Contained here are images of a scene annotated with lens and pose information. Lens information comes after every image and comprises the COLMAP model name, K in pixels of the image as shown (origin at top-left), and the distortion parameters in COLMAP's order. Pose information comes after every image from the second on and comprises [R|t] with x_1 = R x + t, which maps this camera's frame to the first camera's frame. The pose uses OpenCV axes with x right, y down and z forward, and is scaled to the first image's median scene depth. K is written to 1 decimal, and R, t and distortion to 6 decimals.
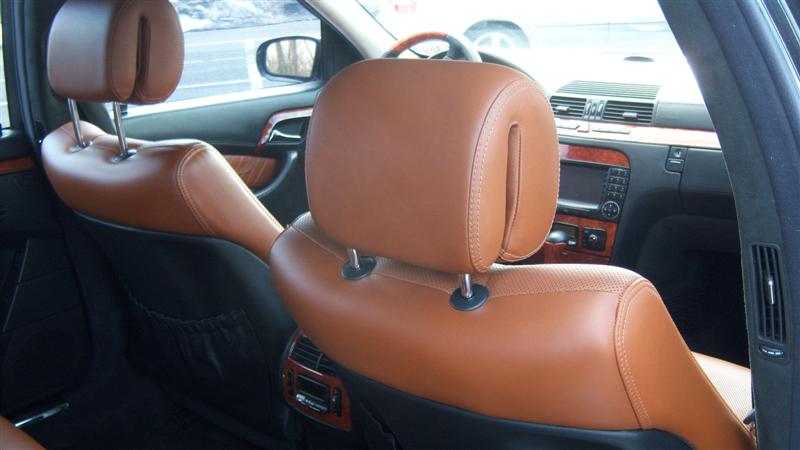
lens RADIAL K [[853.9, 0, 401.6], [0, 853.9, 247.7], [0, 0, 1]] dist [-0.094038, 0.024774]
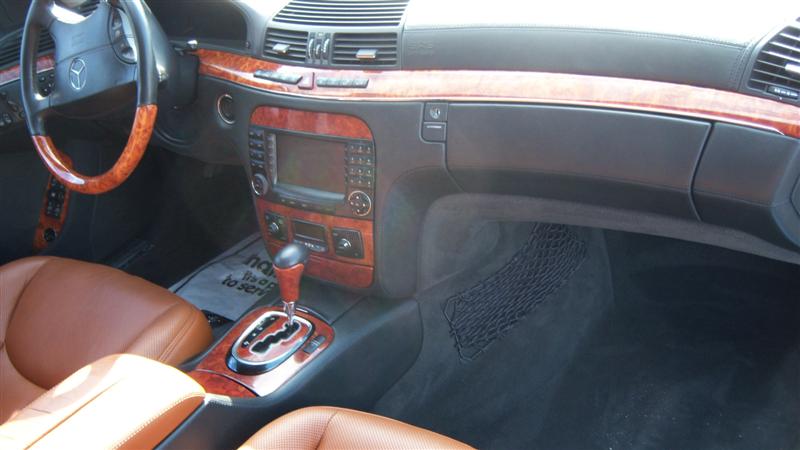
lens RADIAL K [[853.9, 0, 401.6], [0, 853.9, 247.7], [0, 0, 1]] dist [-0.094038, 0.024774]
pose [[0.982906, -0.183793, 0.010789, 0.258306], [0.175574, 0.953365, 0.245497, -0.168506], [-0.055407, -0.239406, 0.969337, 0.315350]]
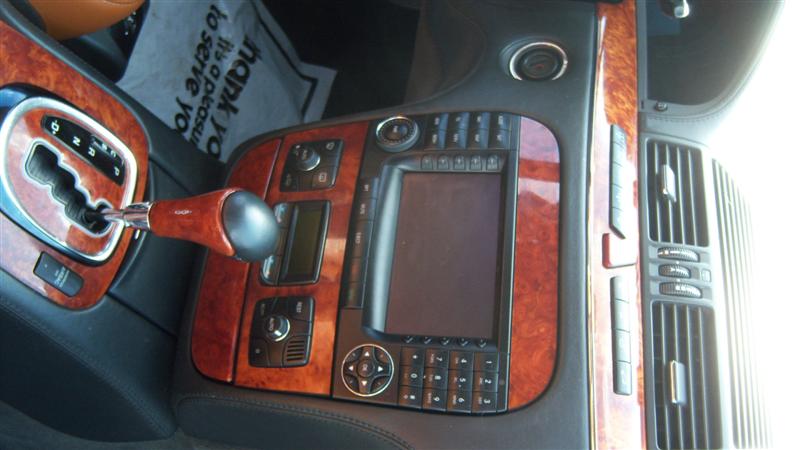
lens RADIAL K [[925.5, 0, 400.0], [0, 925.5, 225.0], [0, 0, 1]] dist [-0.124698, 0.034243]
pose [[0.184069, 0.976176, 0.114889, 0.150102], [-0.977201, 0.169161, 0.128311, -0.107315], [0.105819, -0.135887, 0.985057, 0.649459]]
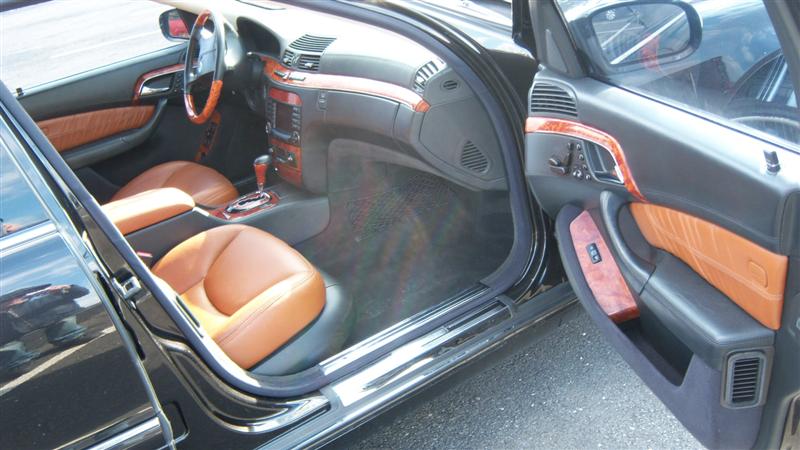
lens RADIAL K [[853.9, 0, 401.6], [0, 853.9, 247.7], [0, 0, 1]] dist [-0.094038, 0.024774]
pose [[0.939889, -0.017164, -0.341049, 0.846658], [0.071240, 0.986616, 0.146675, -0.057869], [0.333967, -0.162154, 0.928532, -0.235143]]
